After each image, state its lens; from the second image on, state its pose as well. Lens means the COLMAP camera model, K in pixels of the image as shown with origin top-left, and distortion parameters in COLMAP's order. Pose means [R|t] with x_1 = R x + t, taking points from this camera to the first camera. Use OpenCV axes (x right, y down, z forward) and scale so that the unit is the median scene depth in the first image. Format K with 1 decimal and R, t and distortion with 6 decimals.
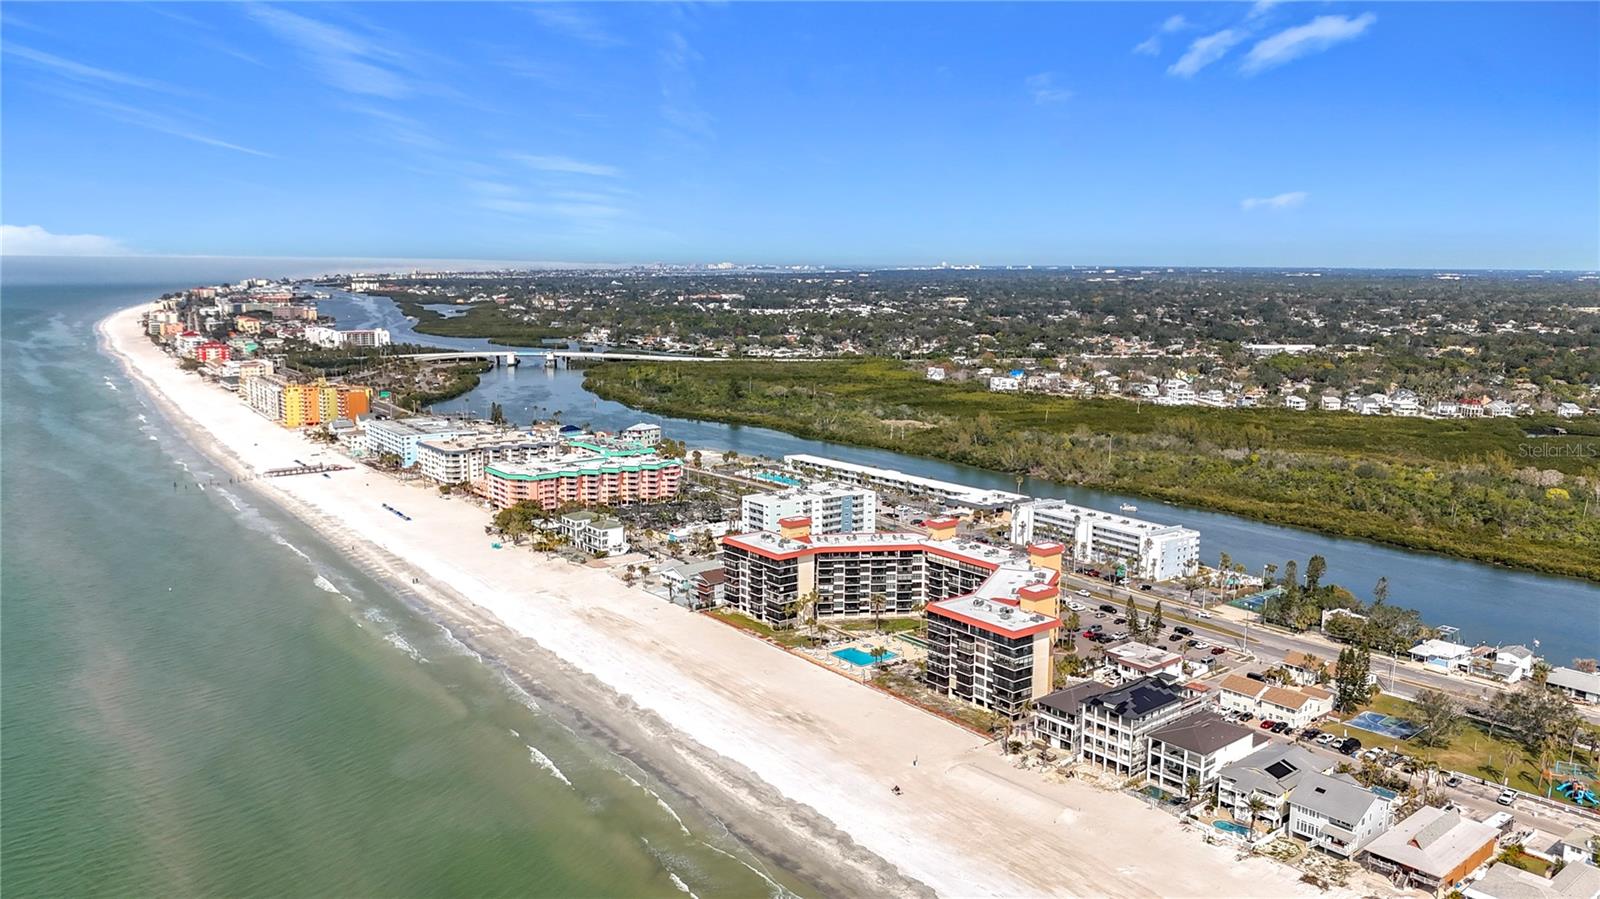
lens RADIAL K [[1183.5, 0, 800.0], [0, 1183.5, 449.5], [0, 0, 1]] dist [0.064861, -0.089326]
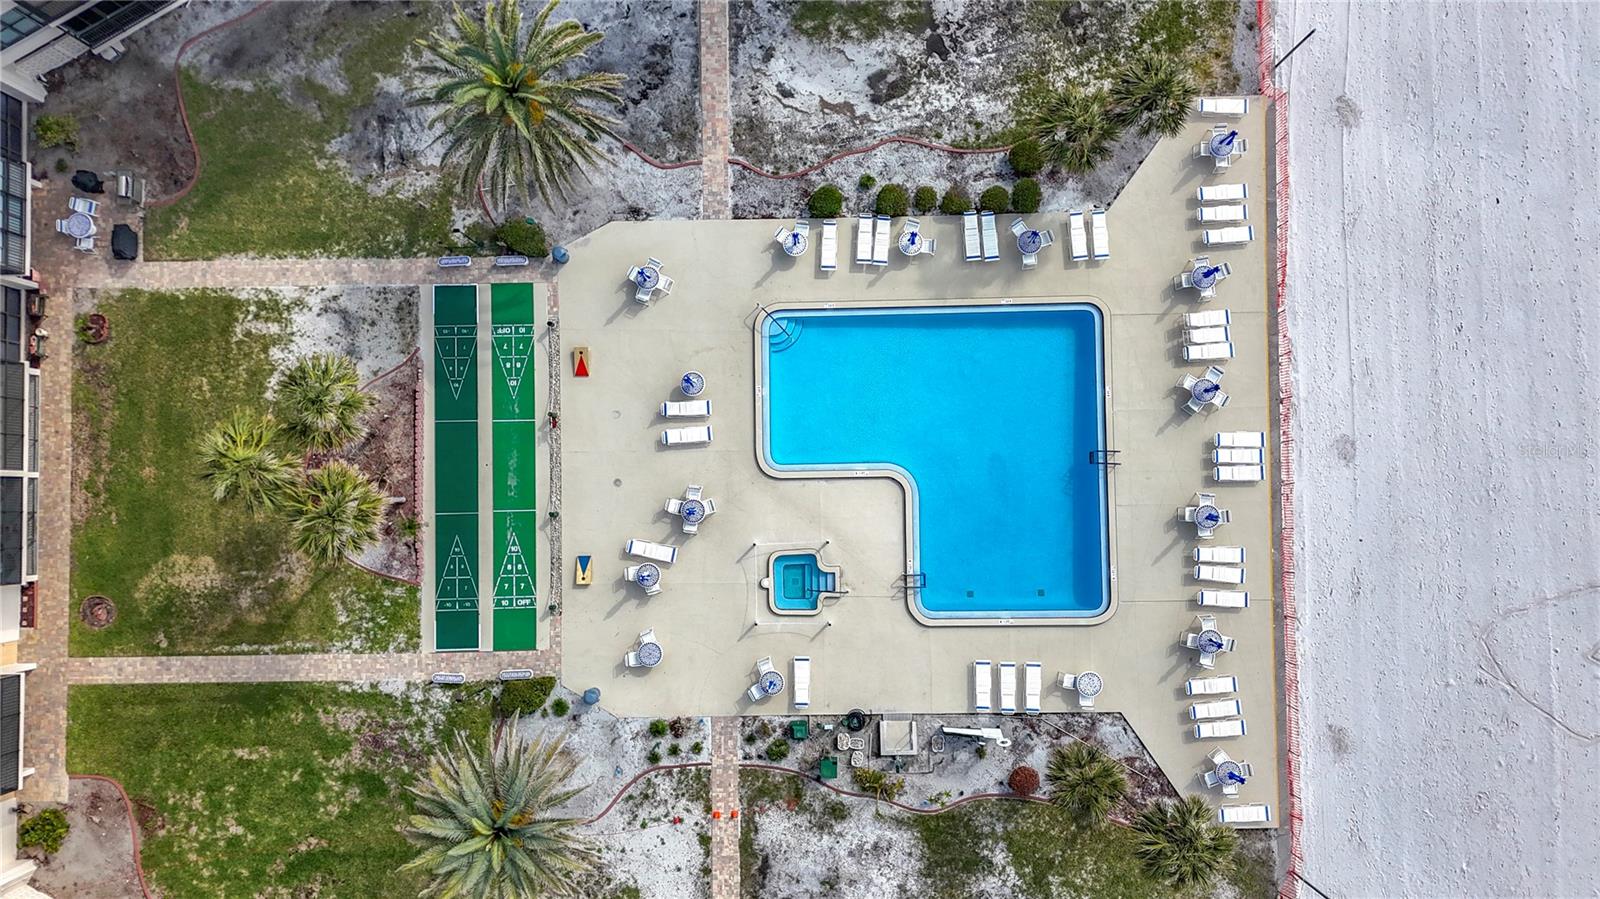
lens RADIAL K [[1183.5, 0, 800.0], [0, 1183.5, 449.5], [0, 0, 1]] dist [0.064861, -0.089326]
pose [[-0.786857, -0.616901, 0.016979, 0.061393], [0.090240, -0.087798, 0.992042, 0.017460], [-0.610501, 0.782128, 0.124754, 0.914606]]
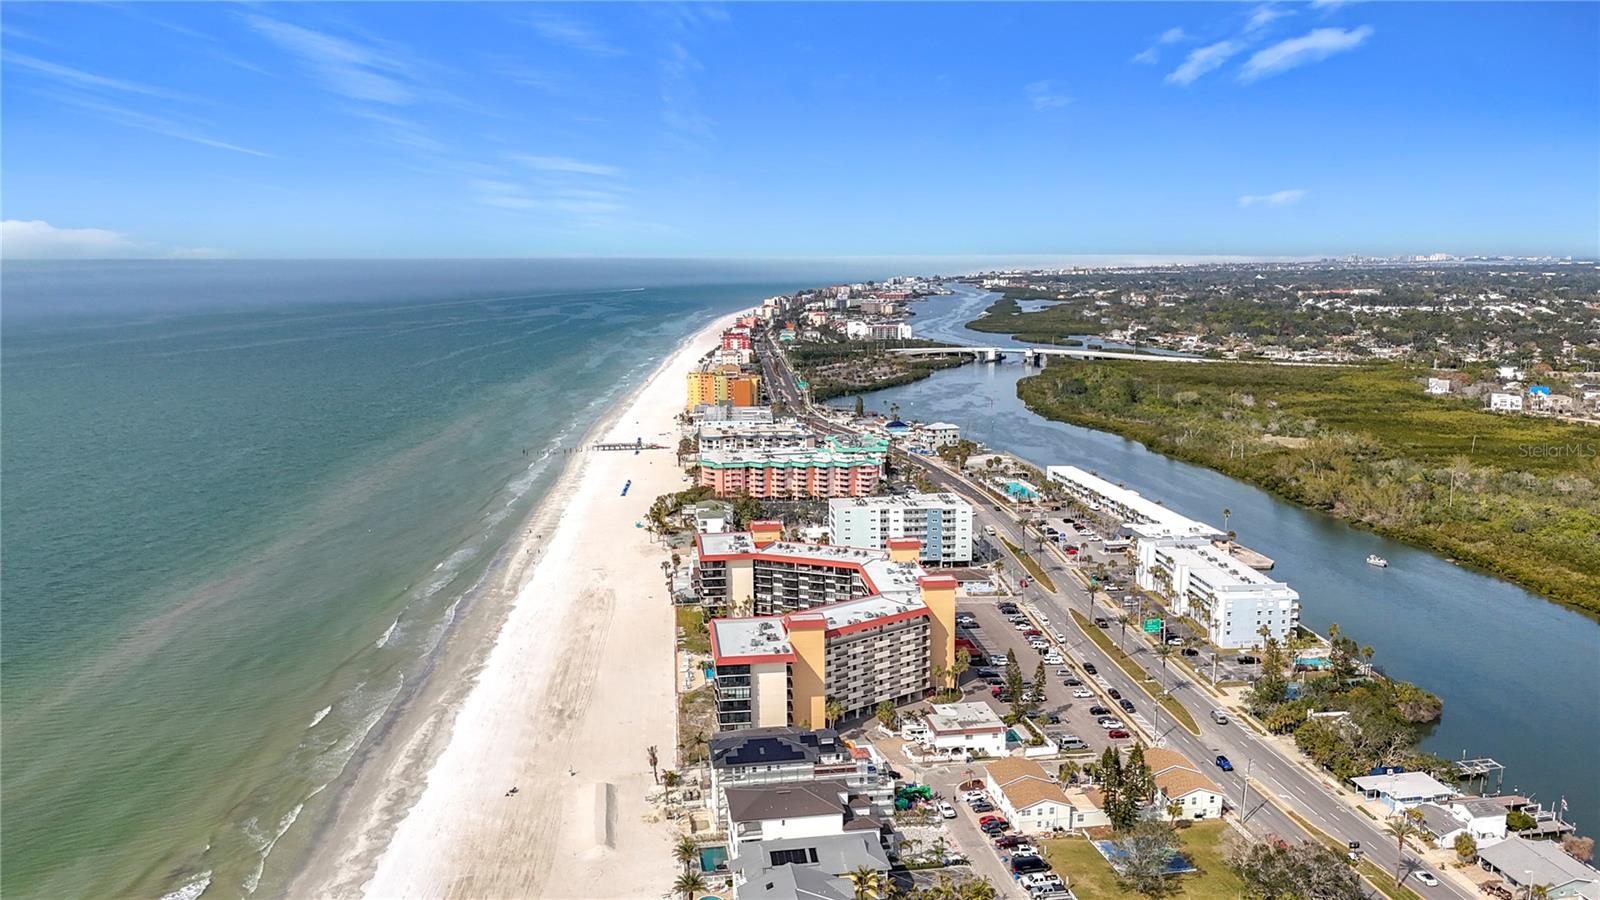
lens RADIAL K [[1221.2, 0, 800.0], [0, 1221.2, 450.0], [0, 0, 1]] dist [0.003557, -0.086730]
pose [[0.852515, 0.066304, -0.518481, 0.546058], [-0.066150, 0.997632, 0.018811, -0.020670], [0.518501, 0.018261, 0.854882, 0.178438]]
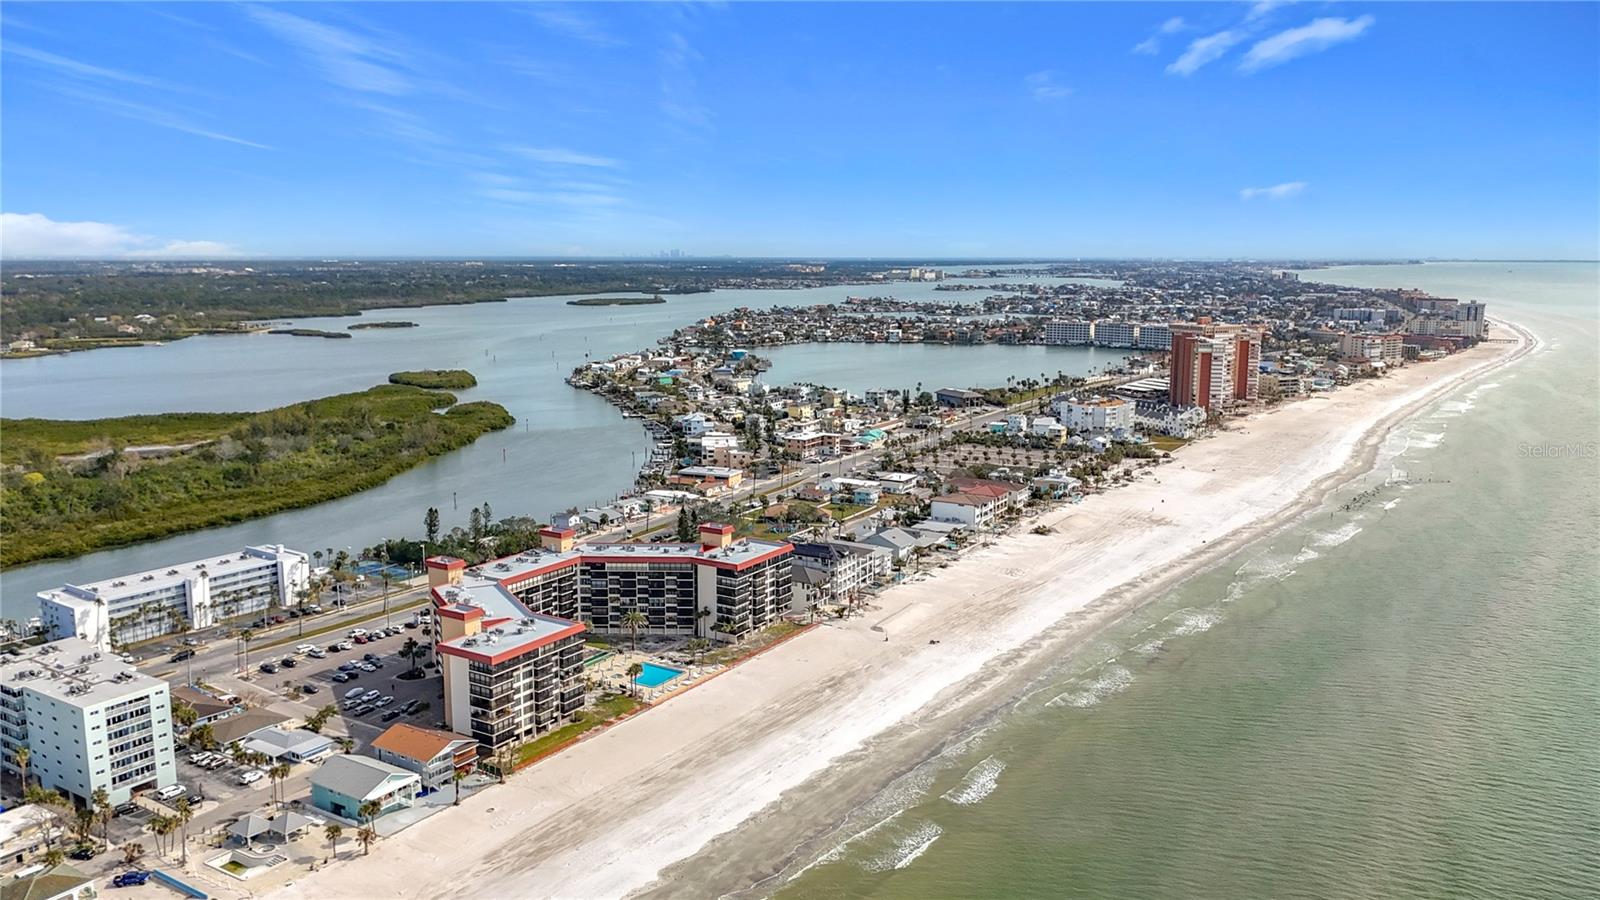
lens RADIAL K [[1192.8, 0, 794.8], [0, 1192.8, 418.7], [0, 0, 1]] dist [0.058424, -0.178337]
pose [[-0.318167, -0.140748, 0.937528, -0.775493], [0.144954, 0.970068, 0.194826, -0.175443], [-0.936887, 0.197885, -0.288242, 1.037828]]
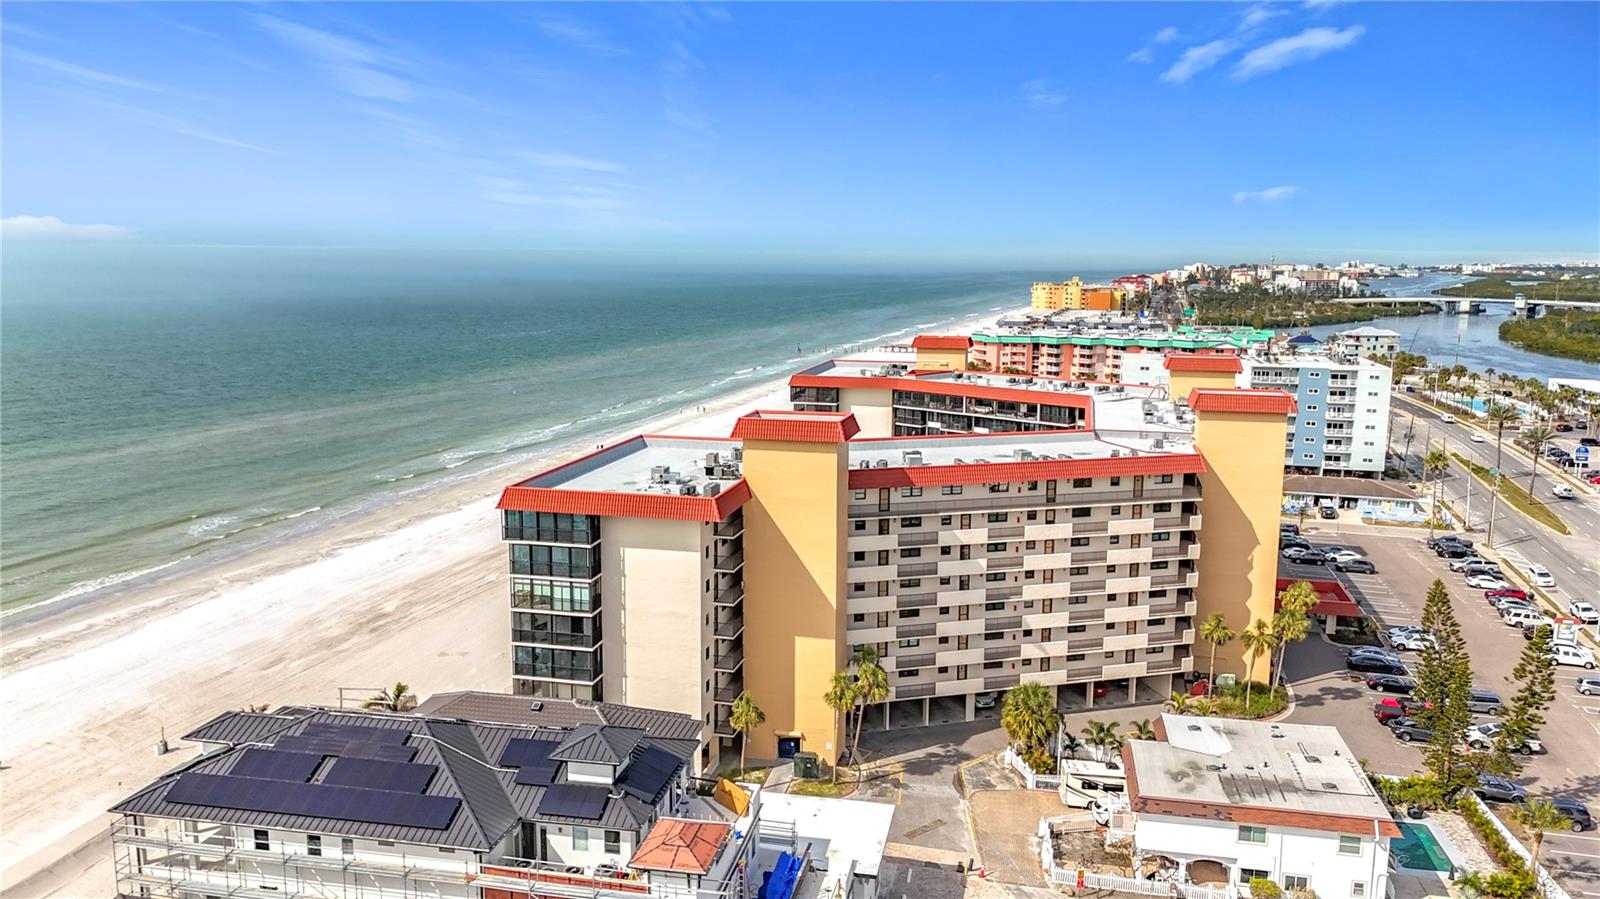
lens RADIAL K [[1197.7, 0, 800.0], [0, 1197.7, 449.5], [0, 0, 1]] dist [0.052275, -0.091007]
pose [[0.620546, 0.121225, -0.774744, 0.371308], [-0.123670, 0.990744, 0.055967, 0.088999], [0.774357, 0.061083, 0.629794, 0.660970]]
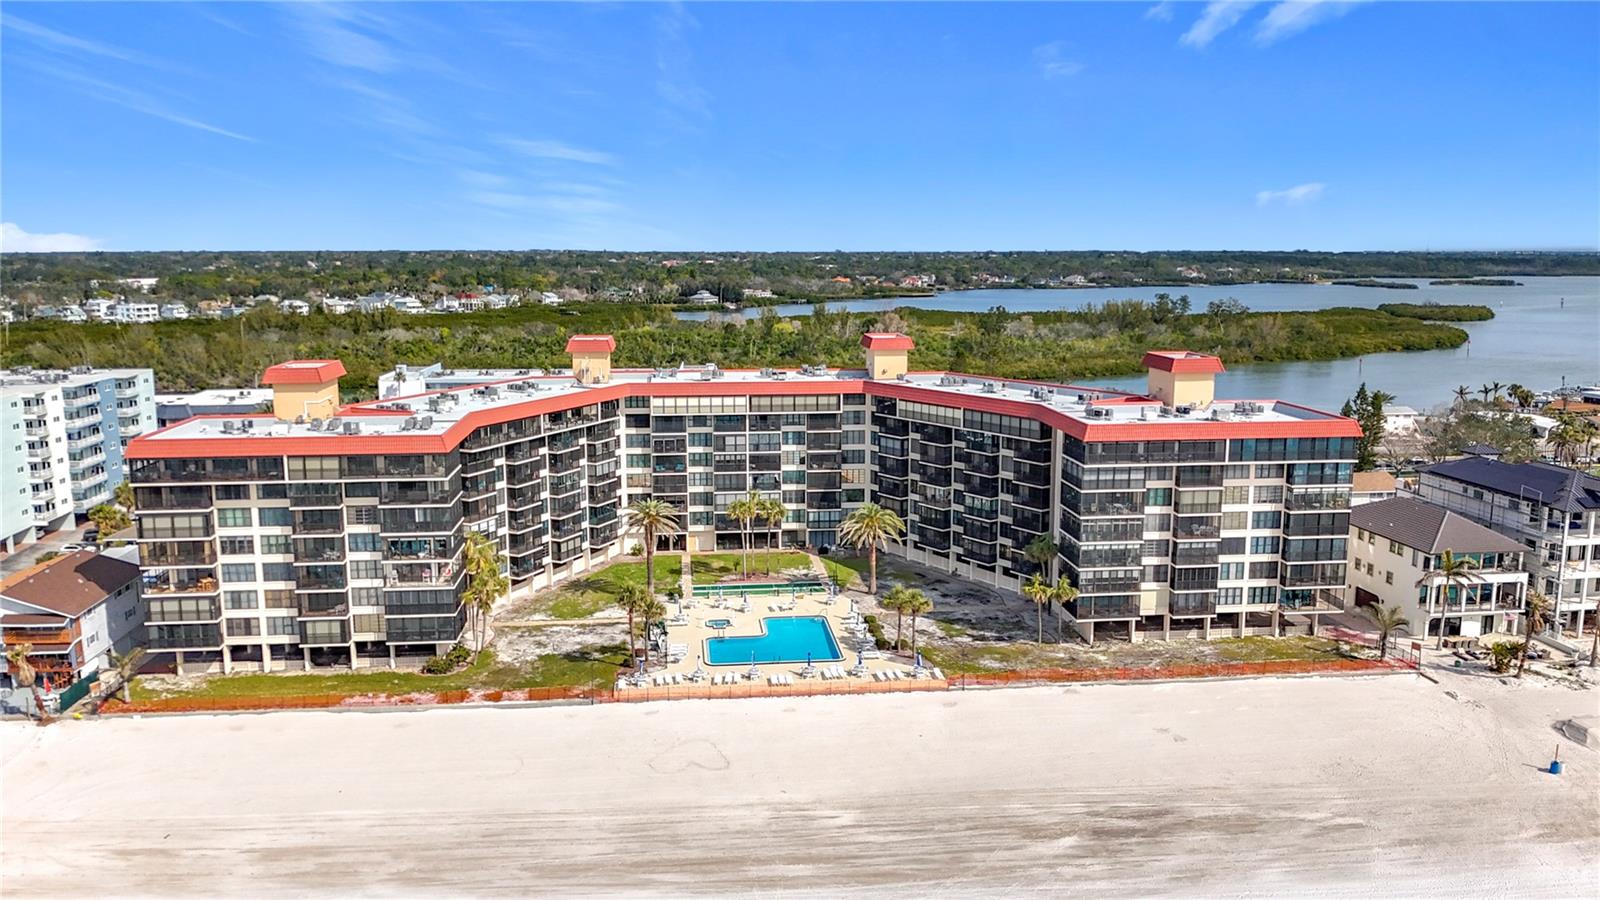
lens RADIAL K [[1221.2, 0, 800.0], [0, 1221.2, 450.0], [0, 0, 1]] dist [0.003557, -0.086730]
pose [[0.541021, -0.149994, 0.827525, -0.232377], [0.138341, 0.986436, 0.088353, 0.074744], [-0.829553, 0.066679, 0.554433, 0.714762]]
